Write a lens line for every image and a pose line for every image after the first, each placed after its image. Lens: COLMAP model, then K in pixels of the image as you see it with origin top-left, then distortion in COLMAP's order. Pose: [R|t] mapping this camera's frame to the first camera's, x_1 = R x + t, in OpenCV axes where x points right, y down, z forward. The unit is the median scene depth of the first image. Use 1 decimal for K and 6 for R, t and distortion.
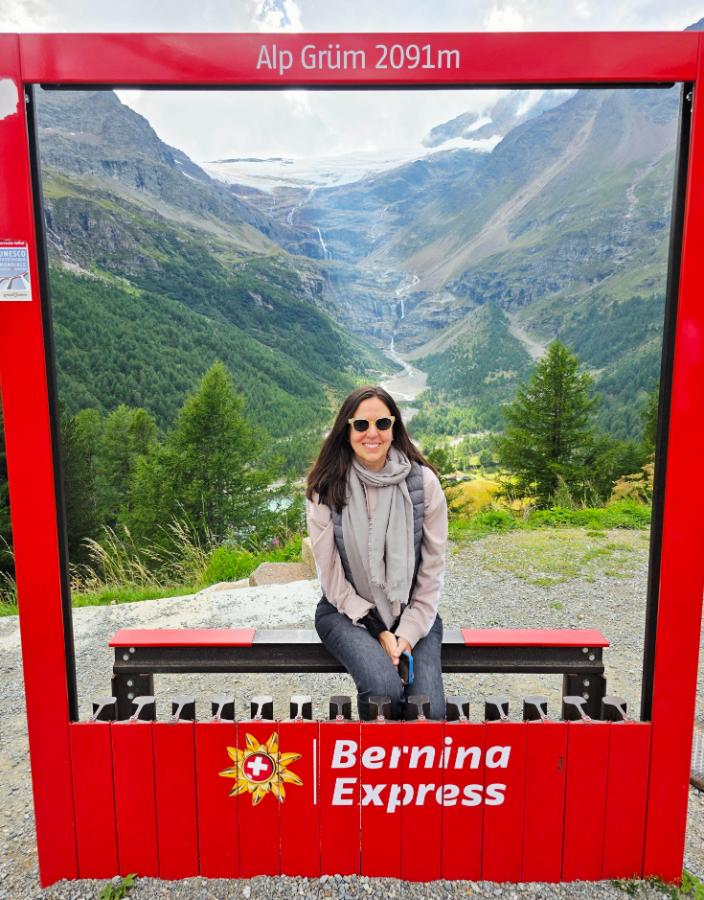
lens RADIAL K [[763.0, 0, 355.8], [0, 763.0, 463.5], [0, 0, 1]] dist [0.009114, -0.006687]
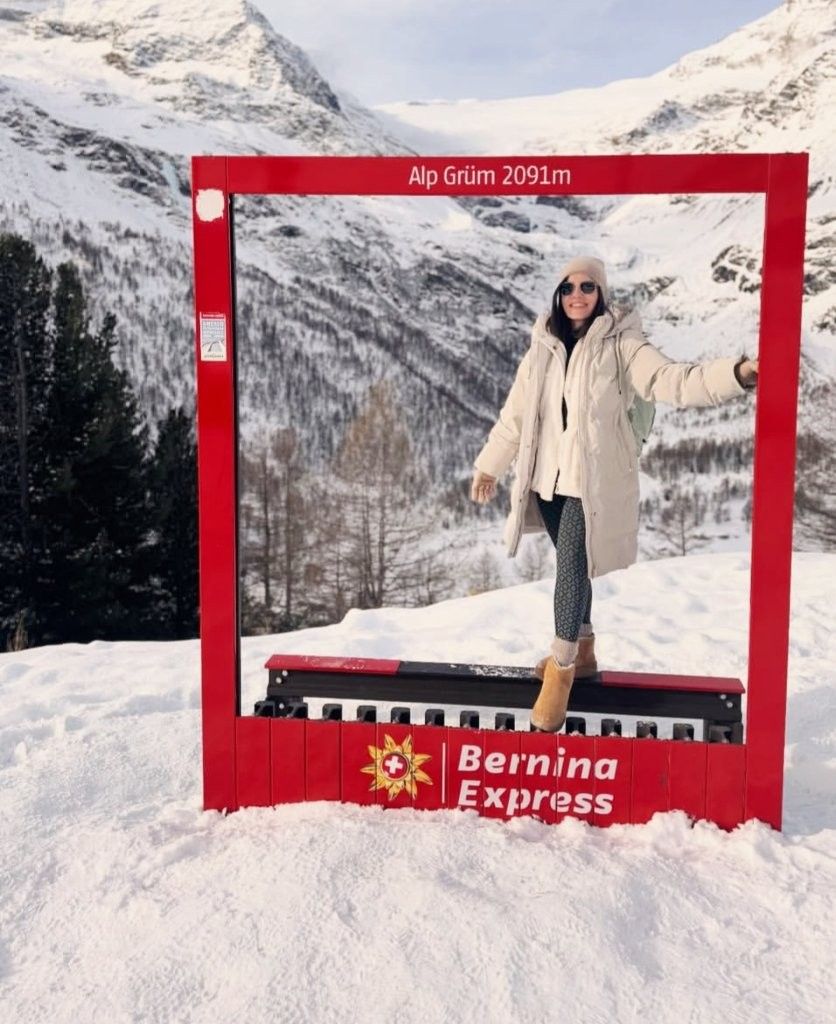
lens RADIAL K [[1698.5, 0, 418.0], [0, 1698.5, 511.8], [0, 0, 1]] dist [0.000130, 0.000000]
pose [[0.984908, 0.035790, -0.169336, 0.321893], [-0.036475, 0.999334, -0.000935, 0.021333], [0.169190, 0.007098, 0.985558, -1.490473]]
